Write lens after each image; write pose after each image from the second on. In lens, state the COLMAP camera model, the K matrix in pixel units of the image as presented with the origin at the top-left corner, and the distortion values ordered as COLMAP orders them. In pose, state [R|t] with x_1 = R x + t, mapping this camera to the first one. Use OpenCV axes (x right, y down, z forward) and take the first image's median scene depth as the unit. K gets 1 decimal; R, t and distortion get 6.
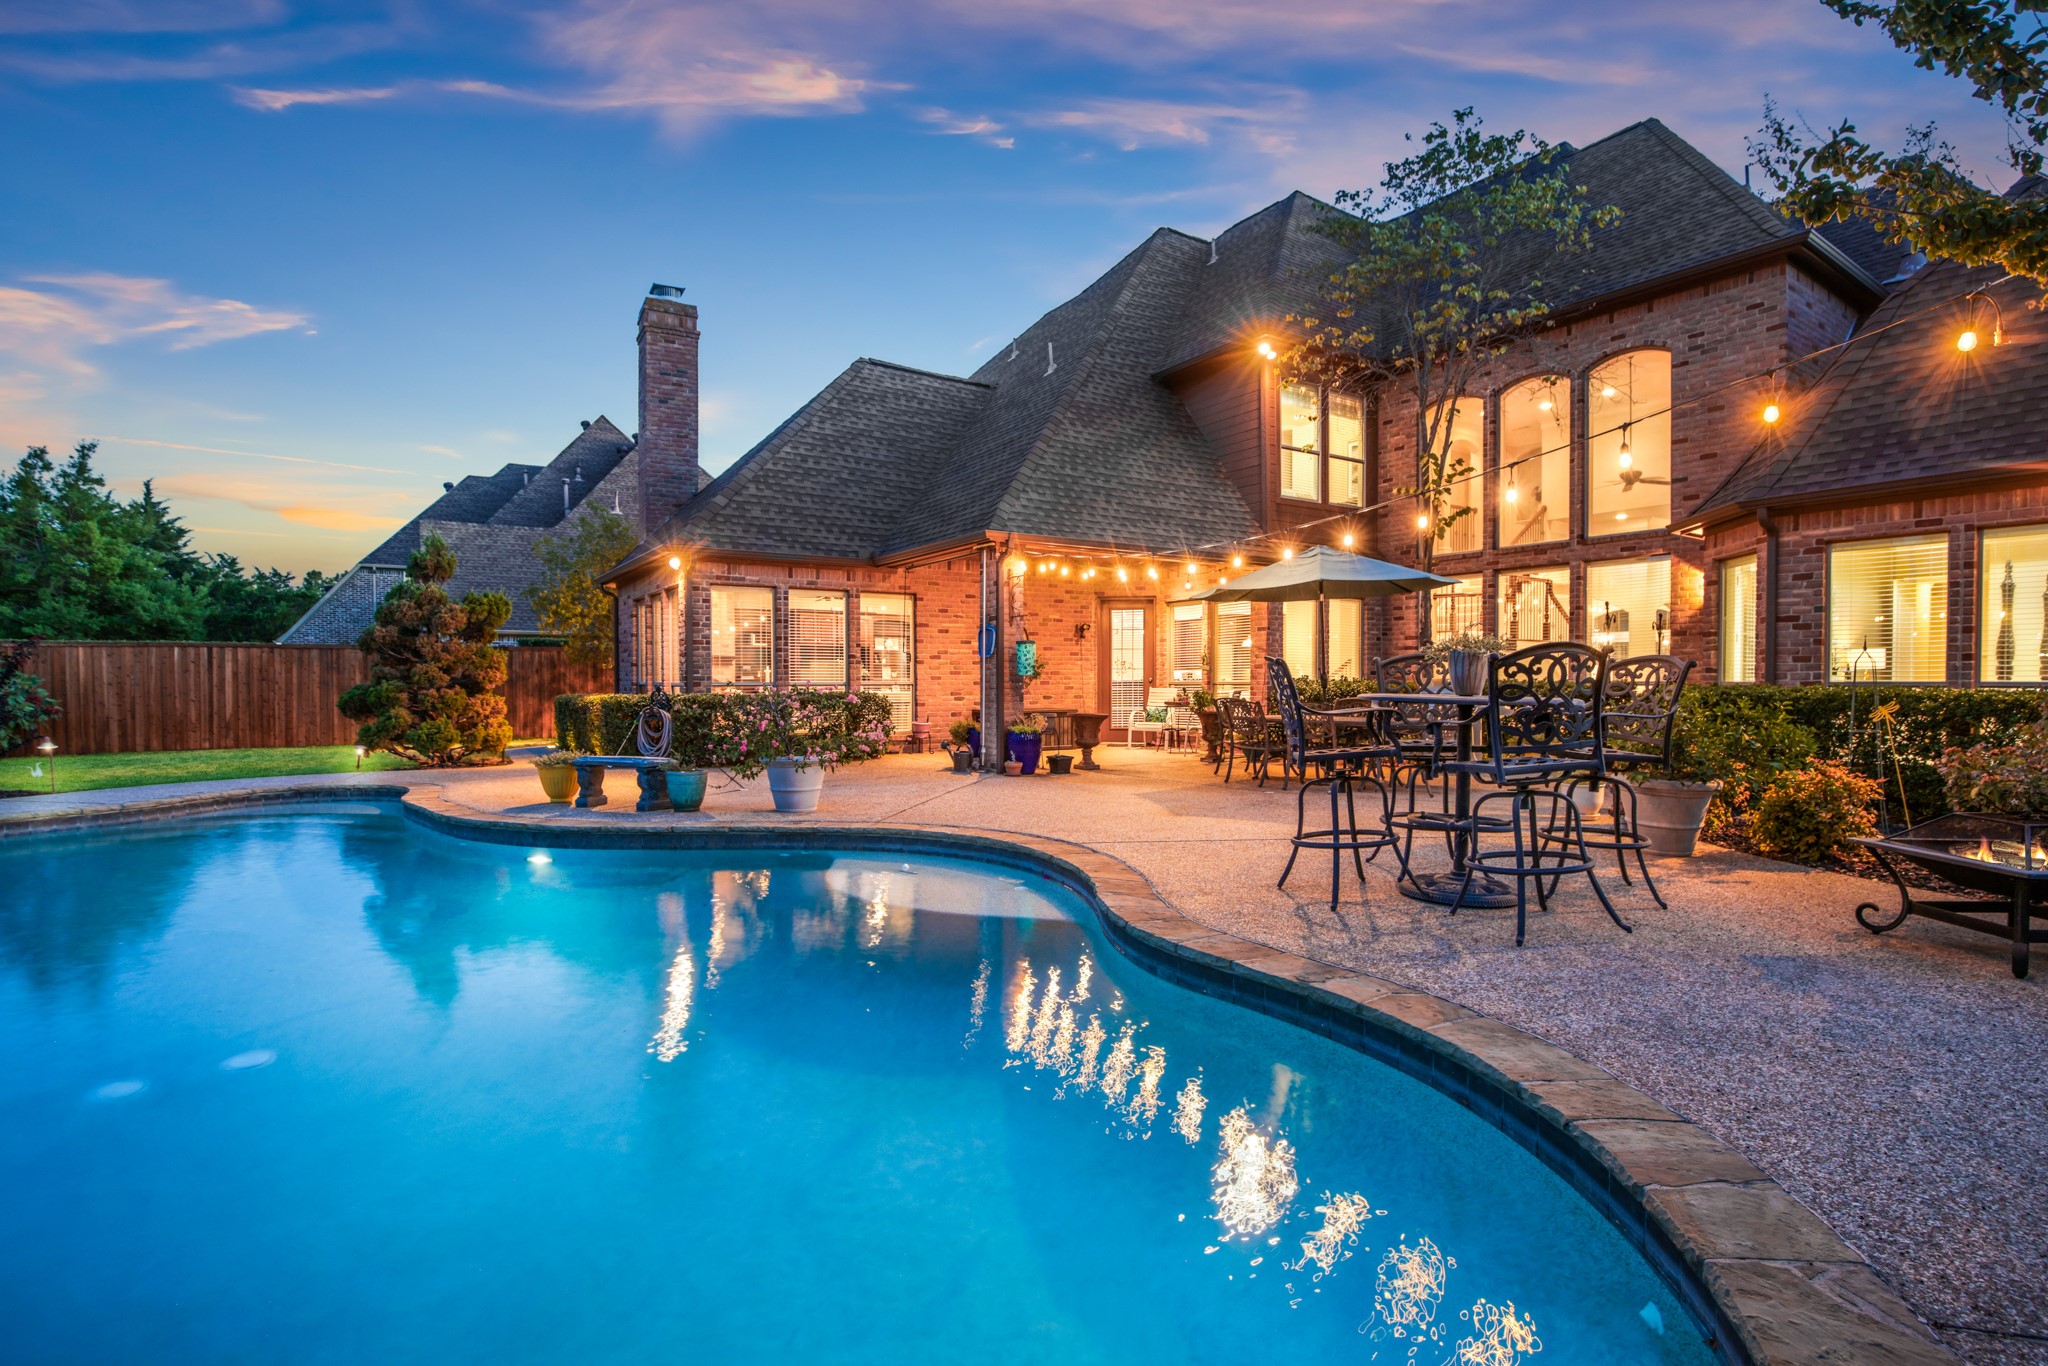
lens RADIAL K [[911.5, 0, 1029.6], [0, 911.5, 678.2], [0, 0, 1]] dist [-0.014995, -0.001072]
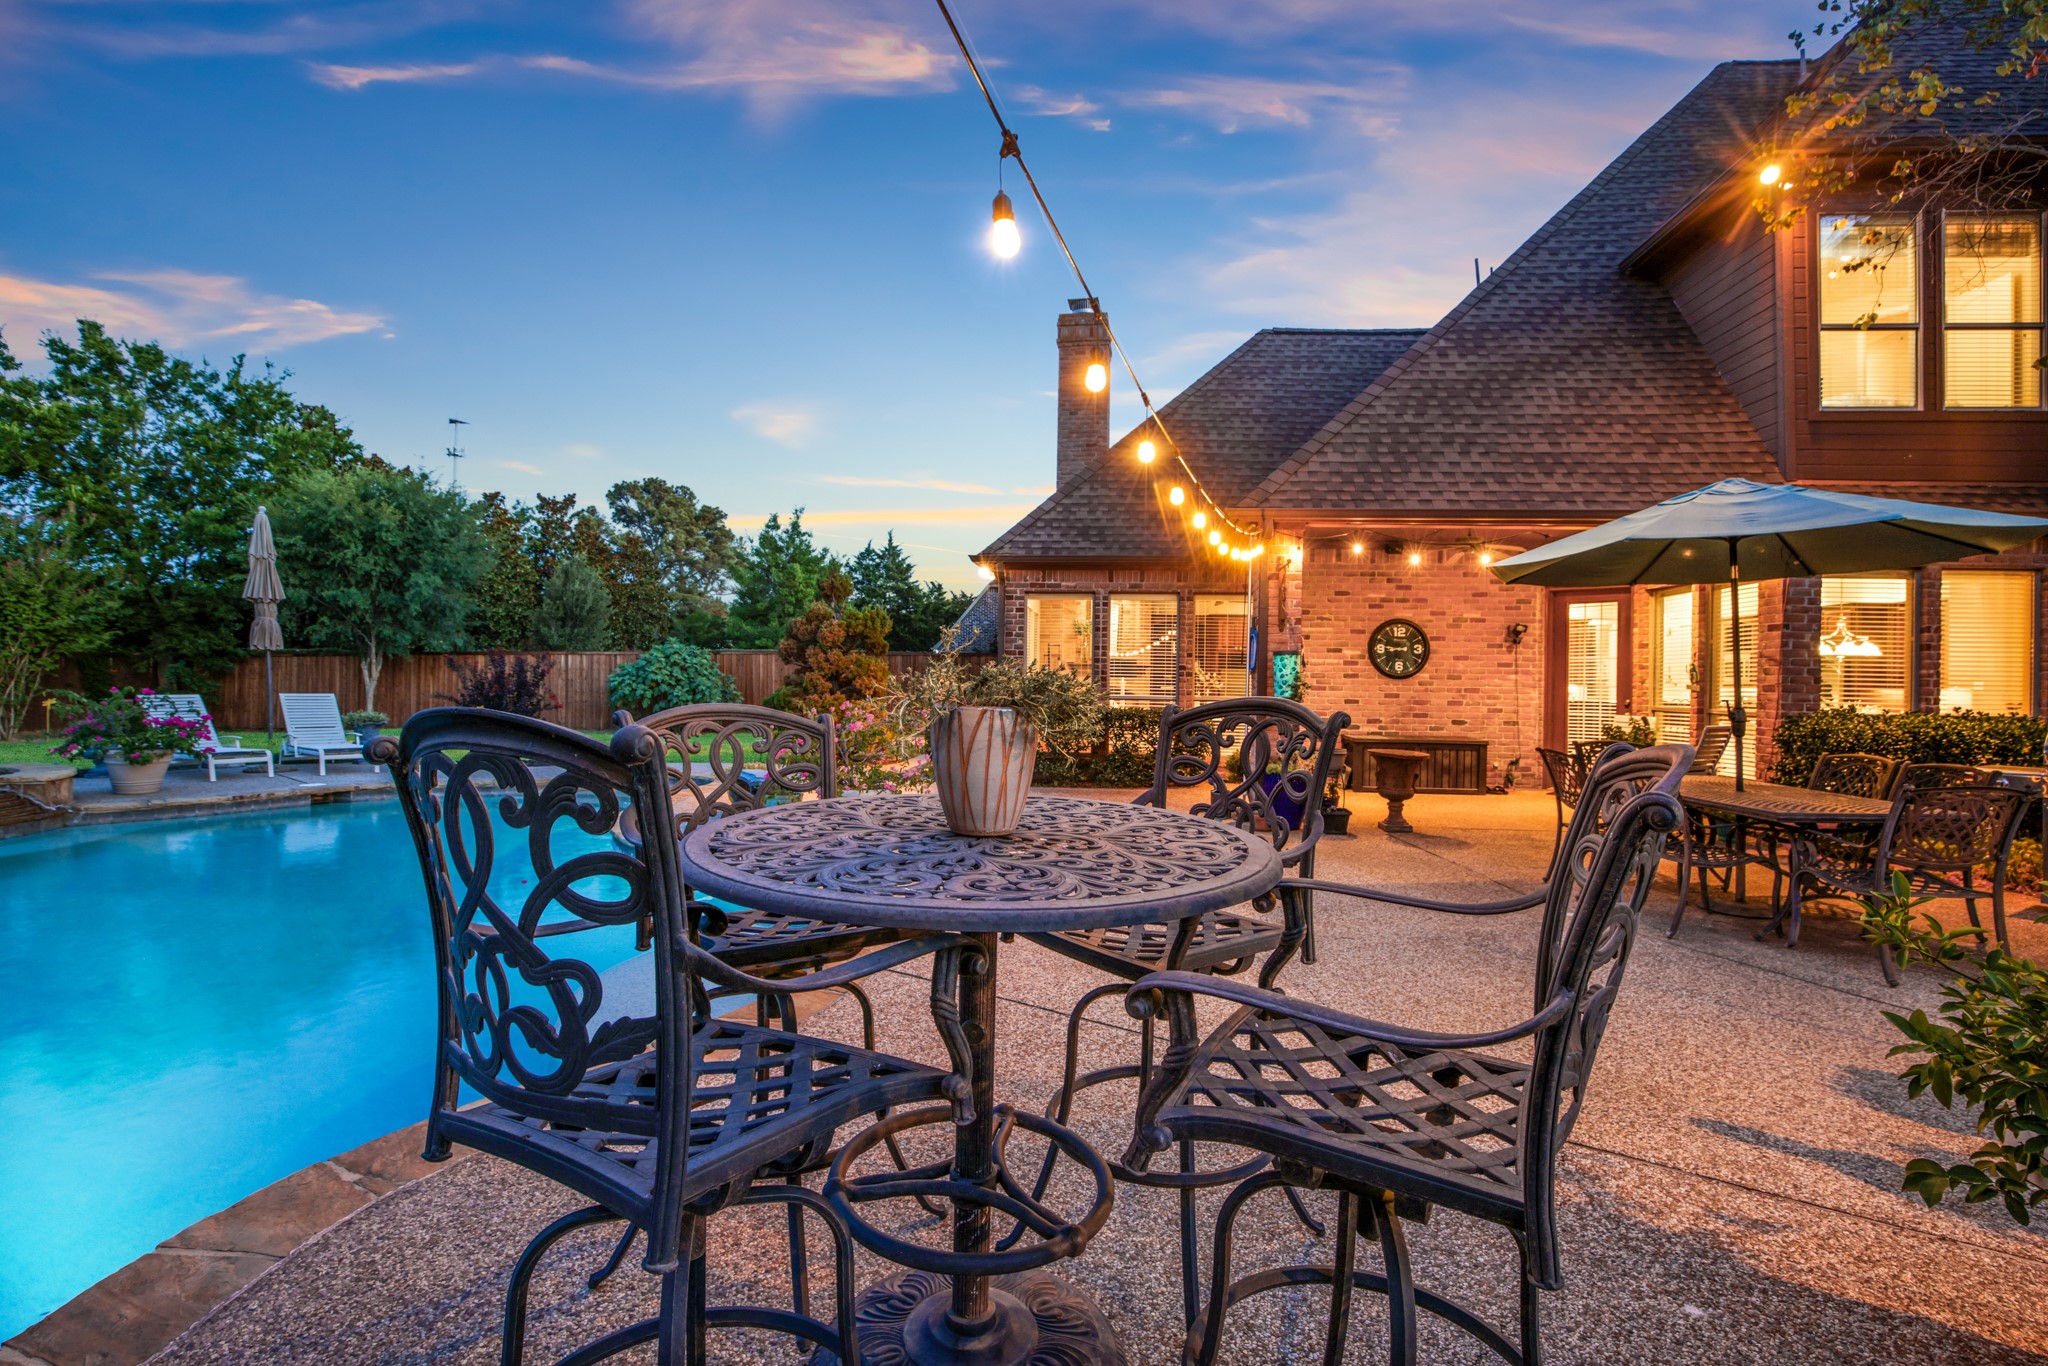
lens RADIAL K [[911.5, 0, 1024.6], [0, 911.5, 670.7], [0, 0, 1]] dist [-0.014995, -0.001072]
pose [[0.809769, 0.007748, -0.586698, 0.194146], [-0.015328, 0.999851, -0.007952, -0.011415], [0.586549, 0.015433, 0.809767, 0.197799]]
